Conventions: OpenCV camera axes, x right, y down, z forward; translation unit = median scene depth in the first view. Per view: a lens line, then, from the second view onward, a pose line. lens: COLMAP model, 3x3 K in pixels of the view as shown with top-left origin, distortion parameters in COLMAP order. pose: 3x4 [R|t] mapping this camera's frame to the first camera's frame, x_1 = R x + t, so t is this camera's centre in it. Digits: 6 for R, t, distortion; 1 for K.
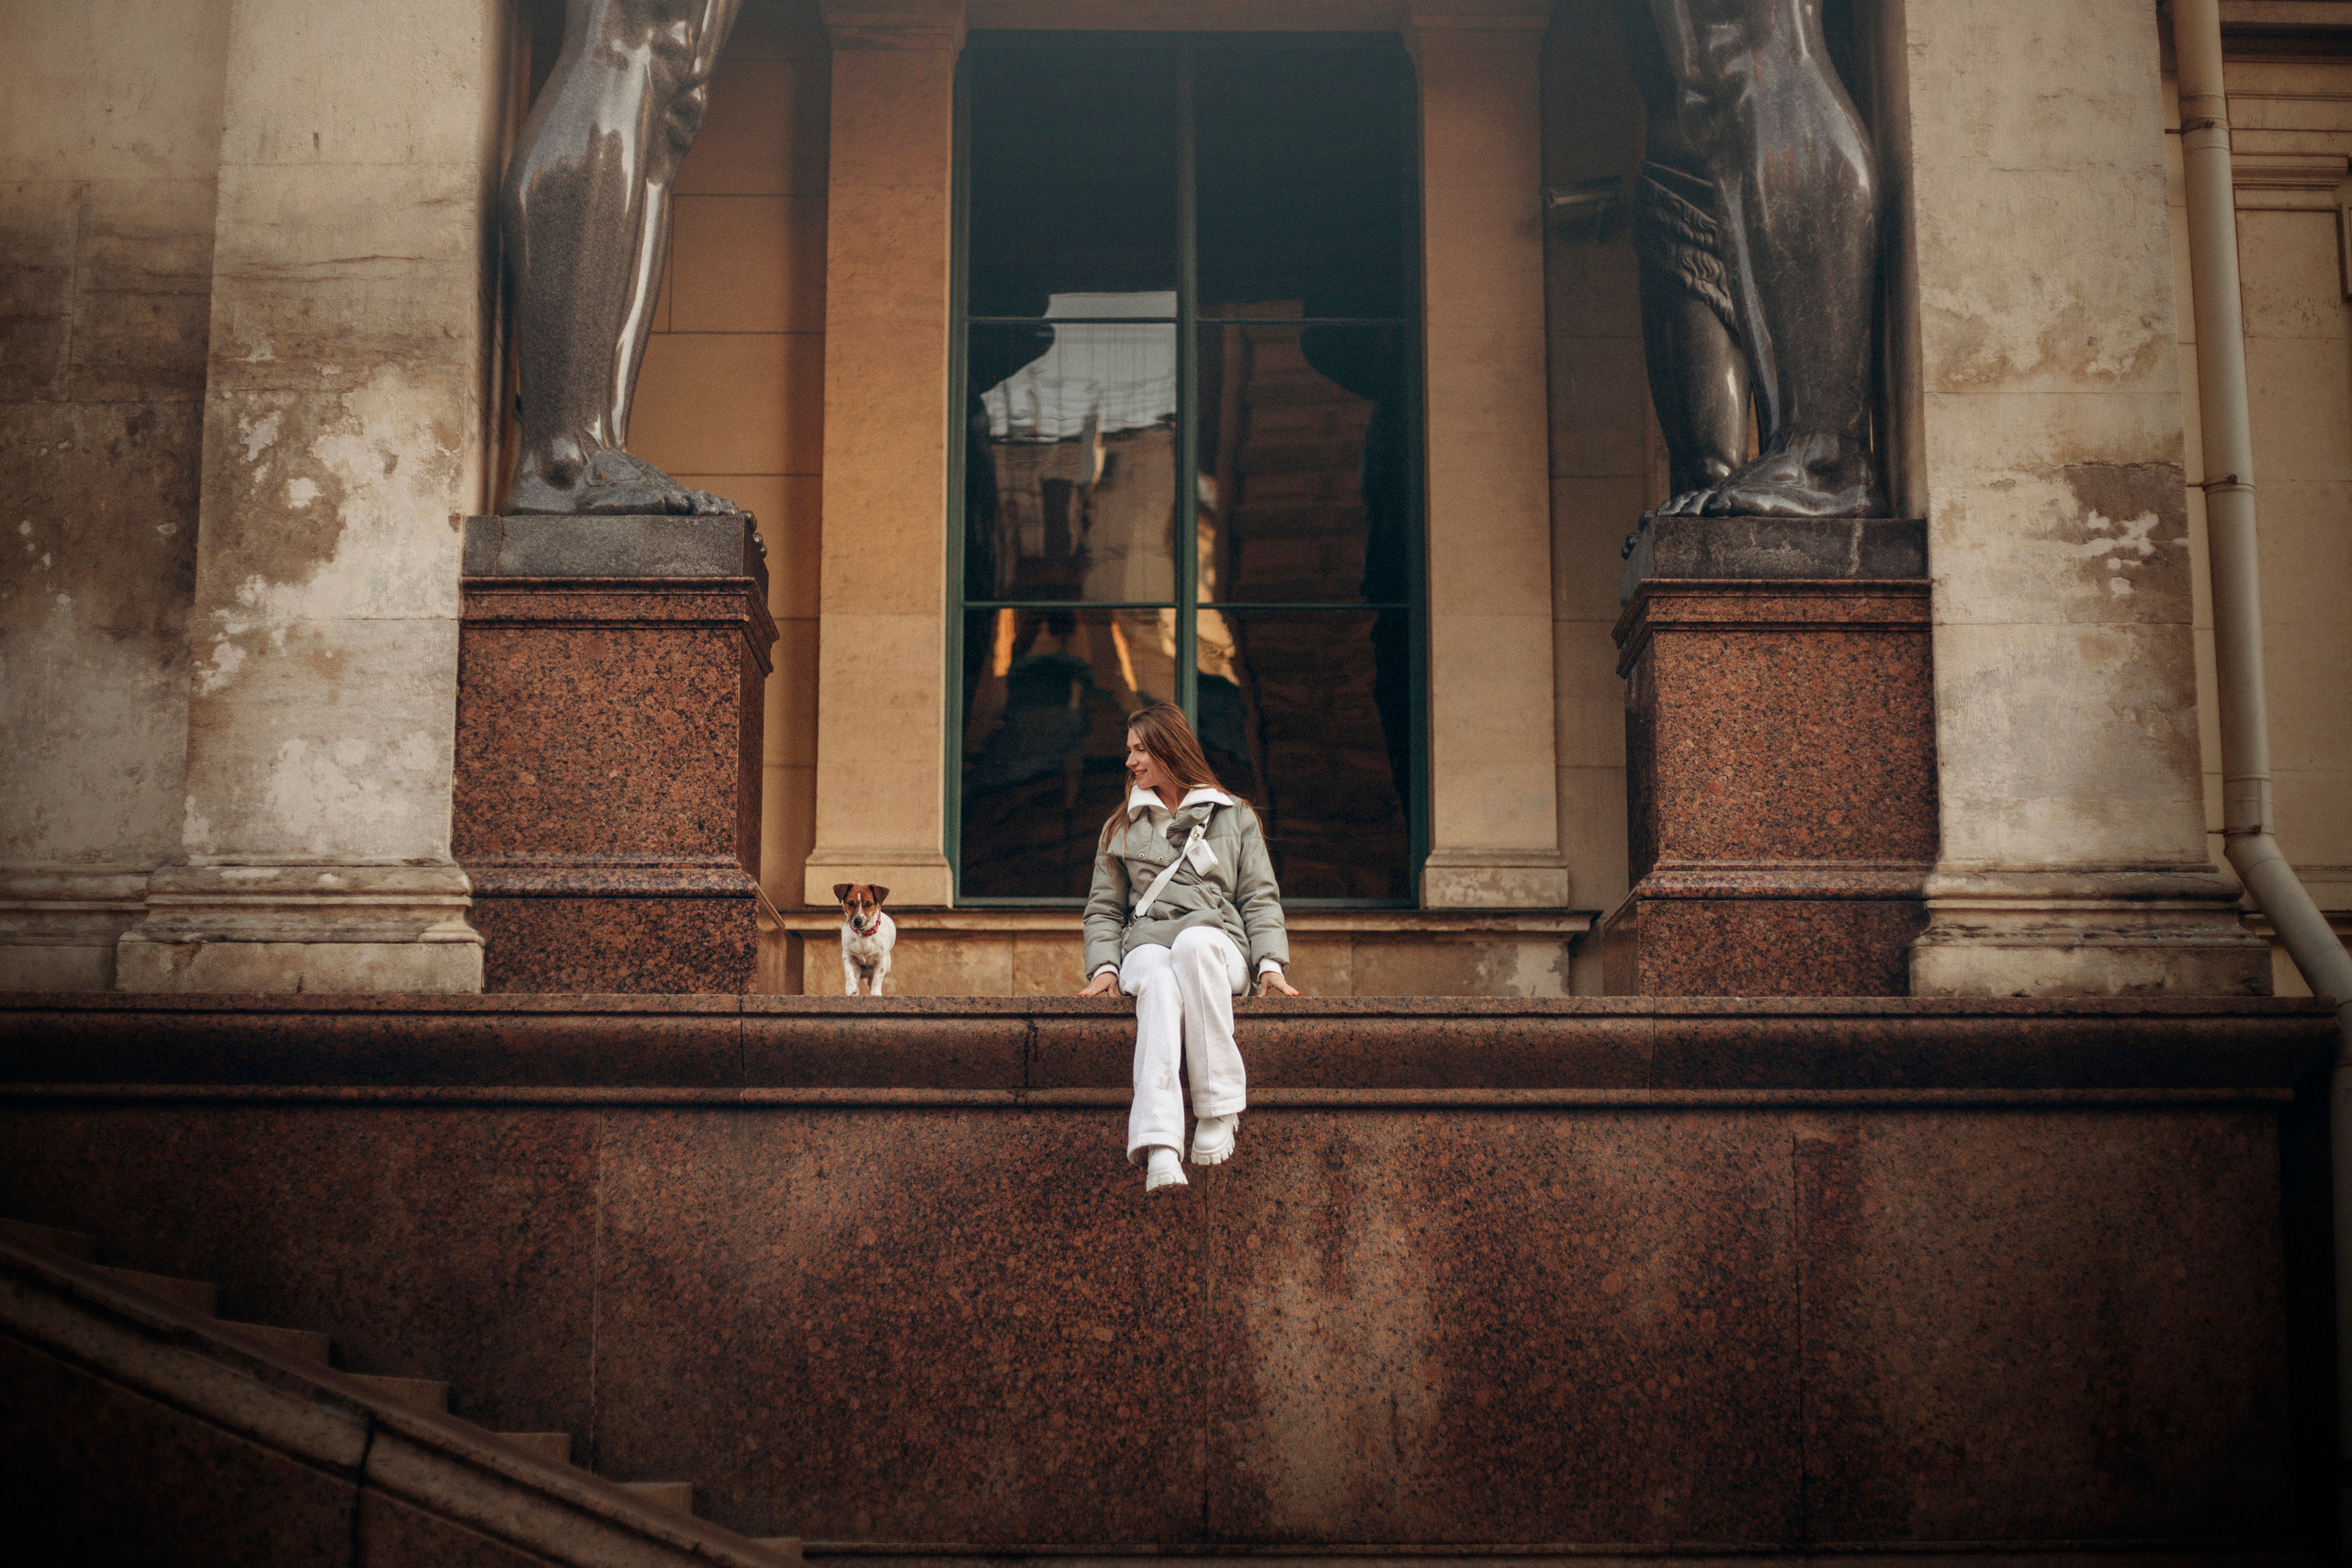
lens RADIAL K [[3439.3, 0, 1176.0], [0, 3439.3, 784.0], [0, 0, 1]] dist [-0.106073, -0.061515]
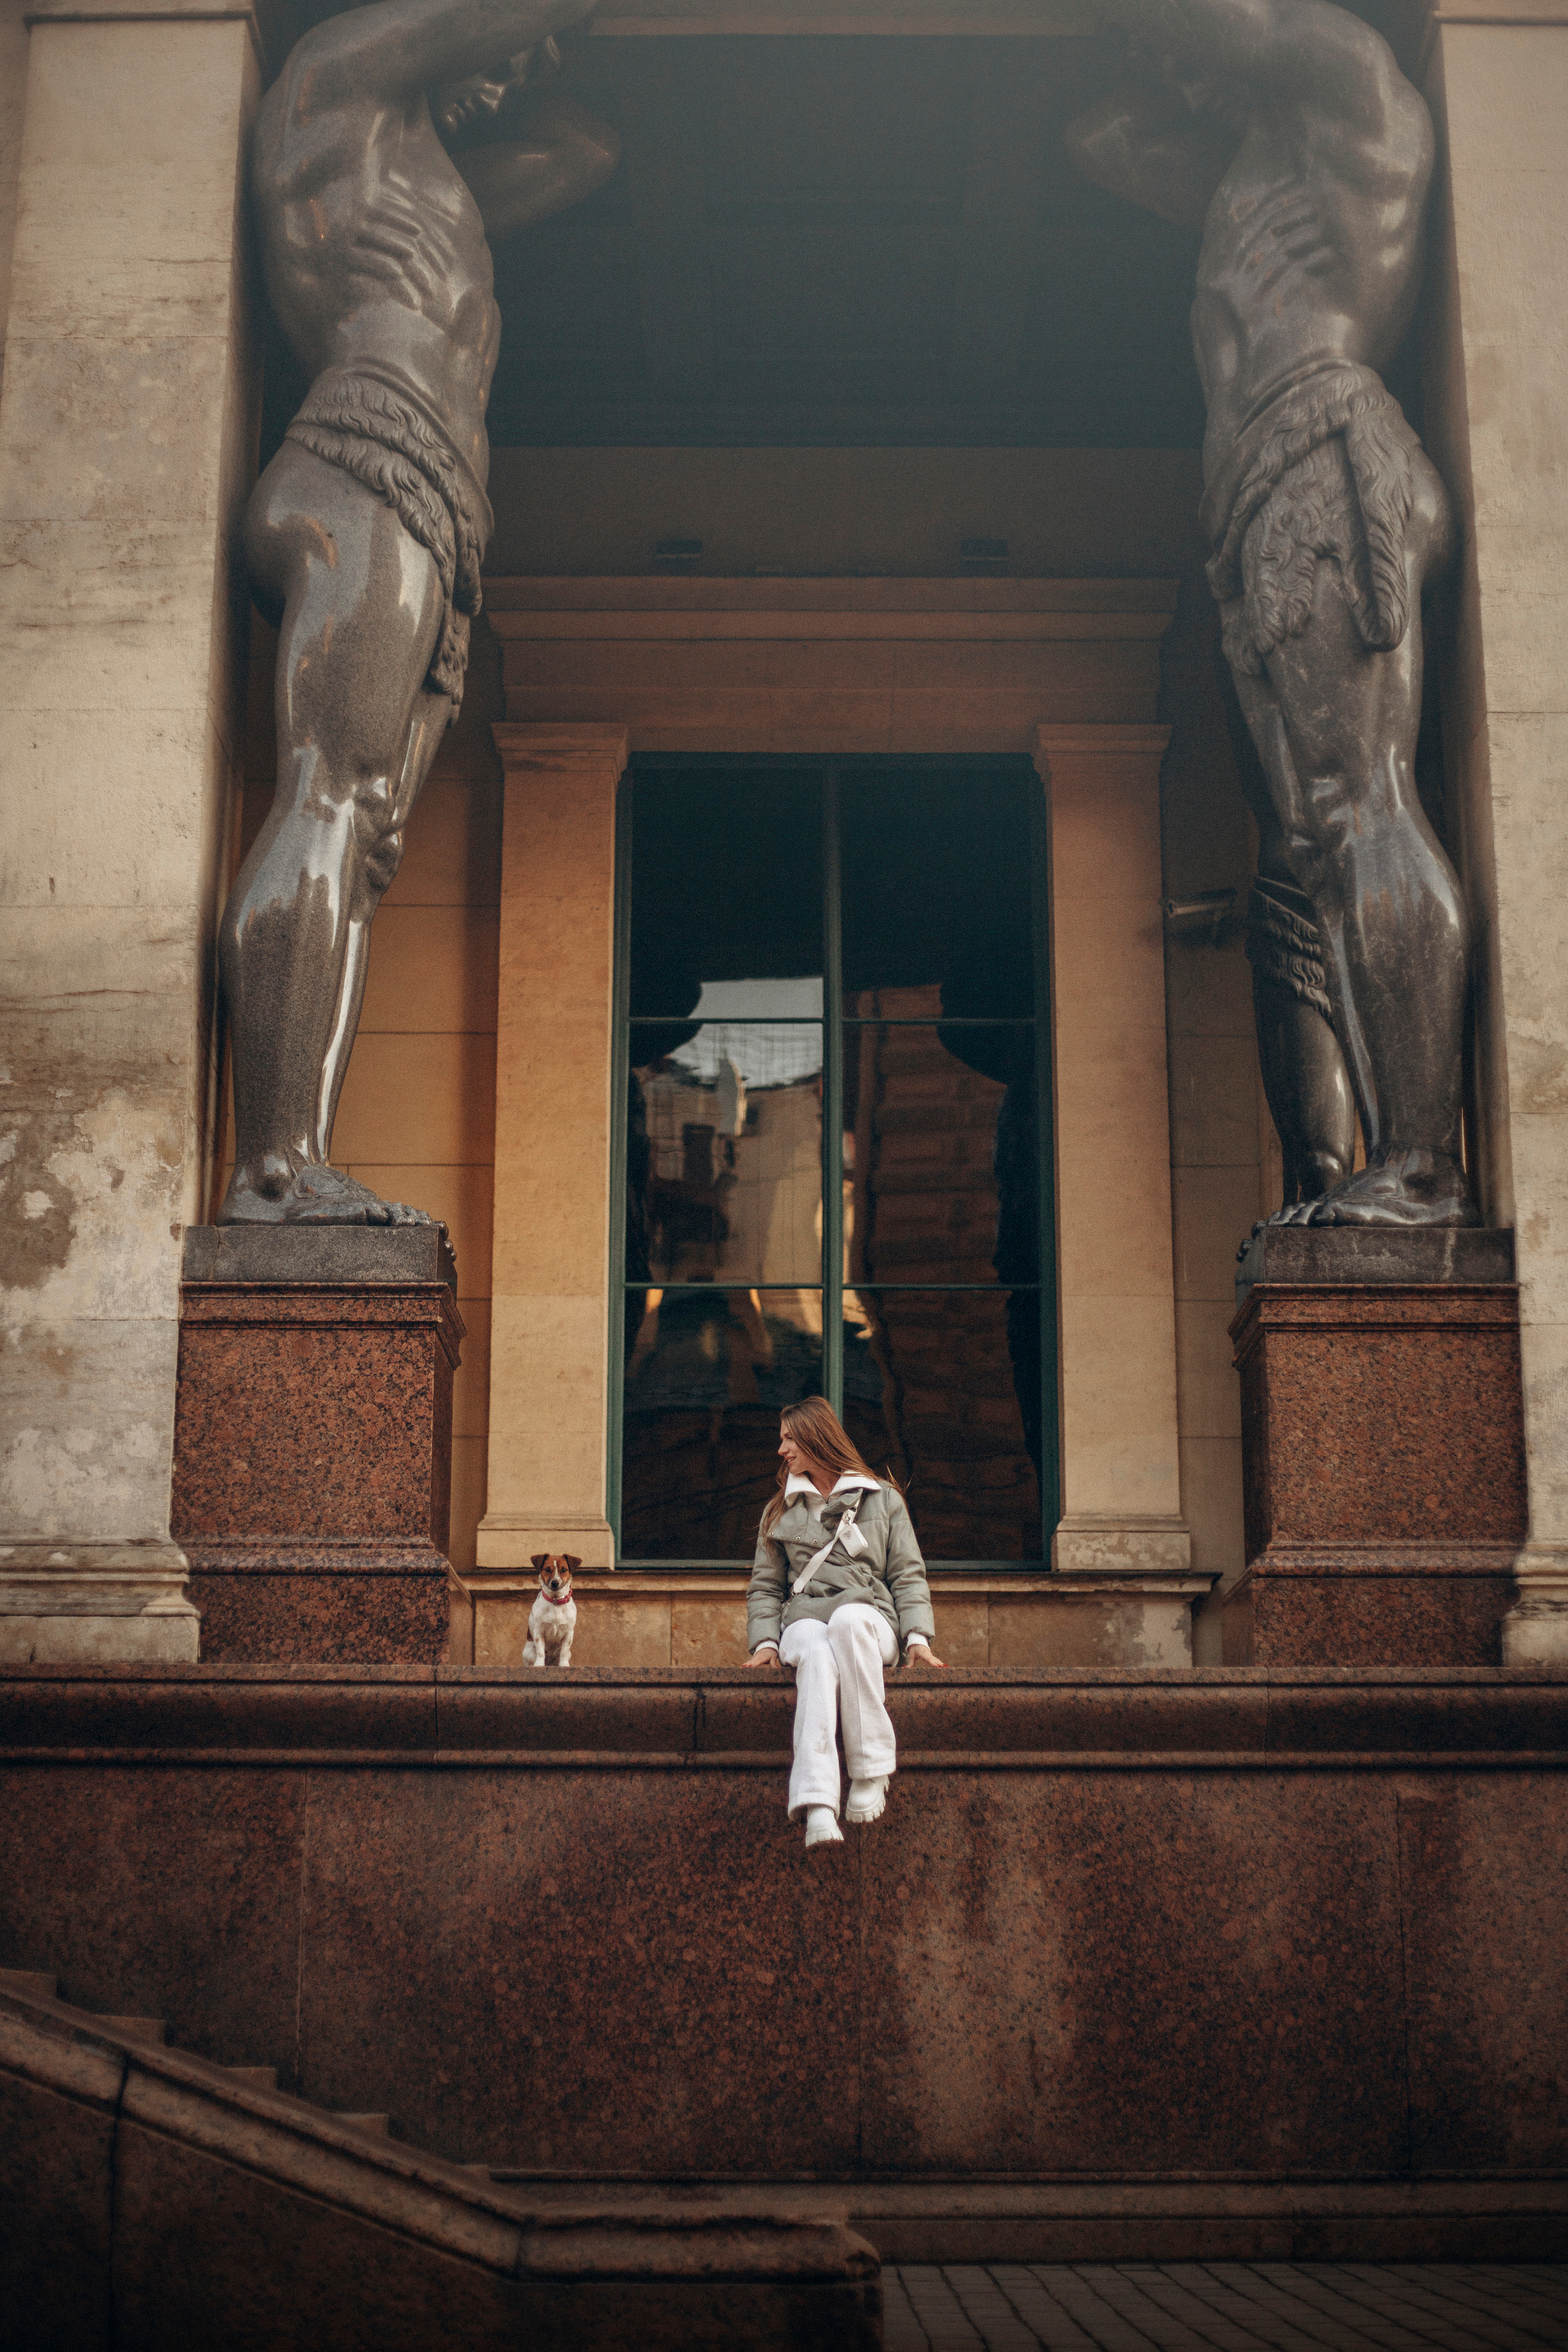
lens RADIAL K [[3330.4, 0, 773.7], [0, 3330.4, 1204.9], [0, 0, 1]] dist [-0.101242, -0.057204]
pose [[0.999935, -0.000765, -0.011342, -0.006340], [0.000012, 0.997803, -0.066258, -0.014982], [0.011368, 0.066253, 0.997738, -0.067602]]
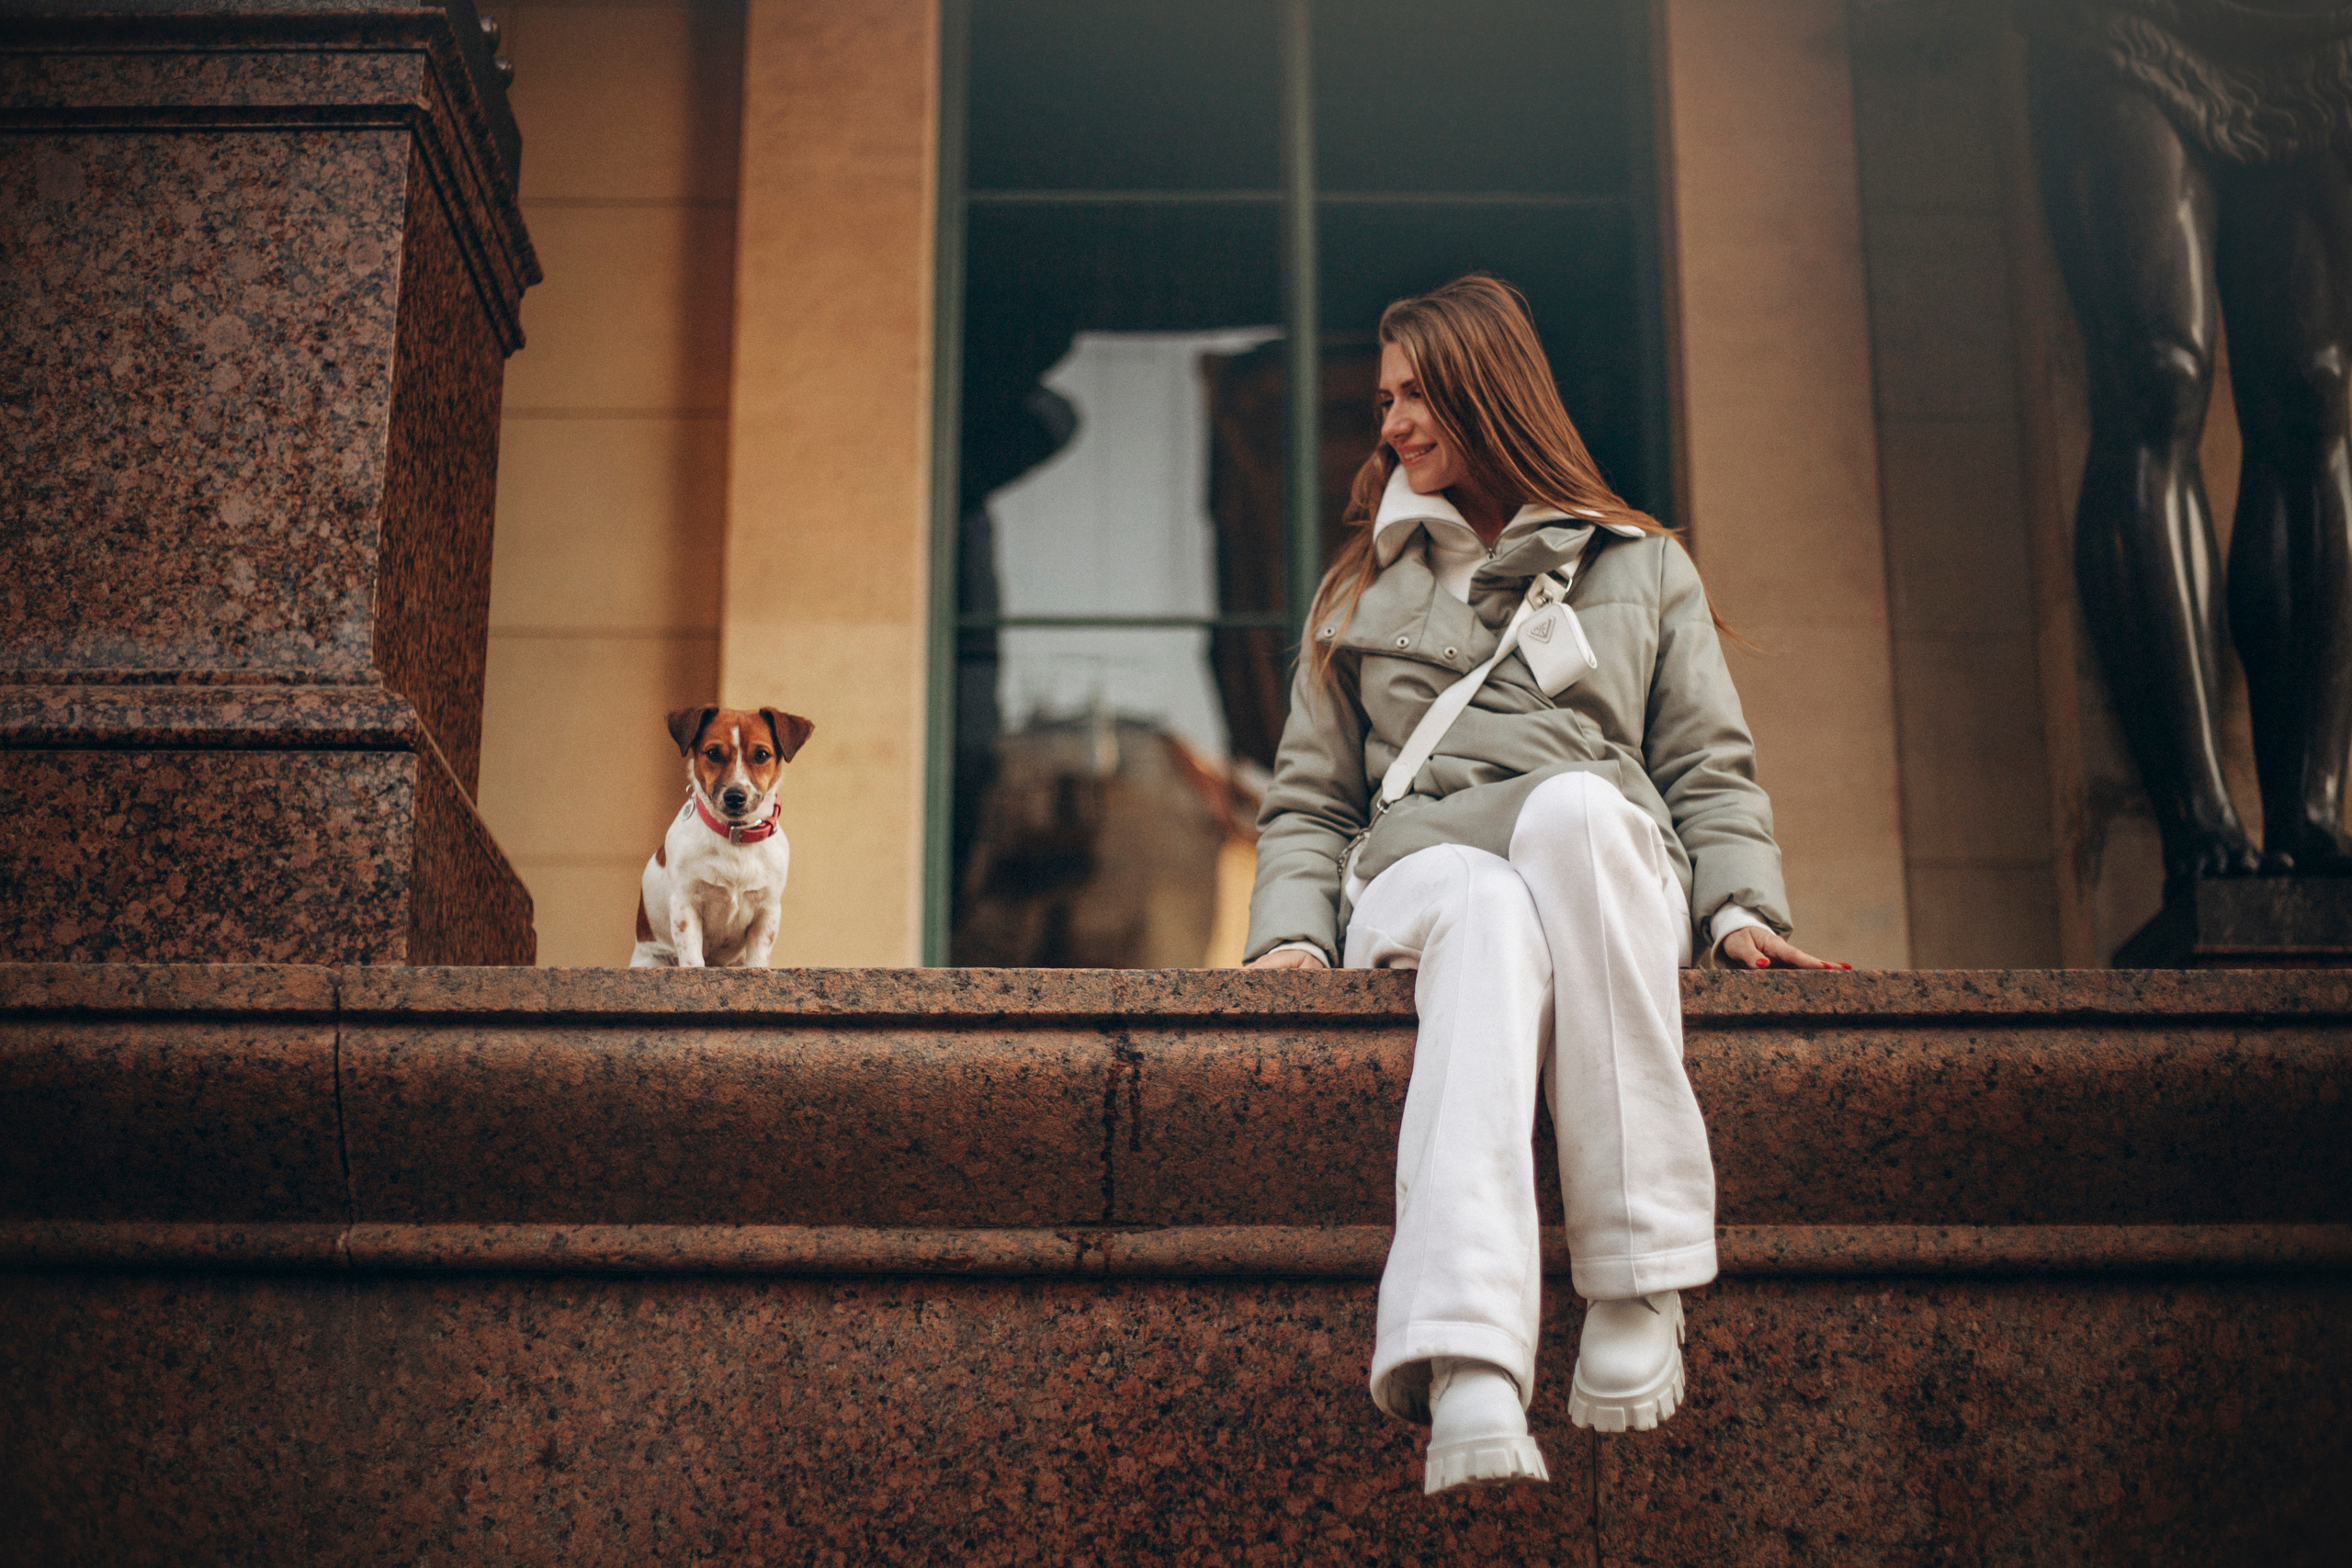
lens RADIAL K [[3530.2, 0, 1176.0], [0, 3530.2, 784.0], [0, 0, 1]] dist [-0.103393, -0.069585]
pose [[1.000000, 0.000231, 0.000373, -0.036292], [-0.000190, 0.994552, -0.104238, 0.080670], [-0.000395, 0.104238, 0.994552, 0.616001]]
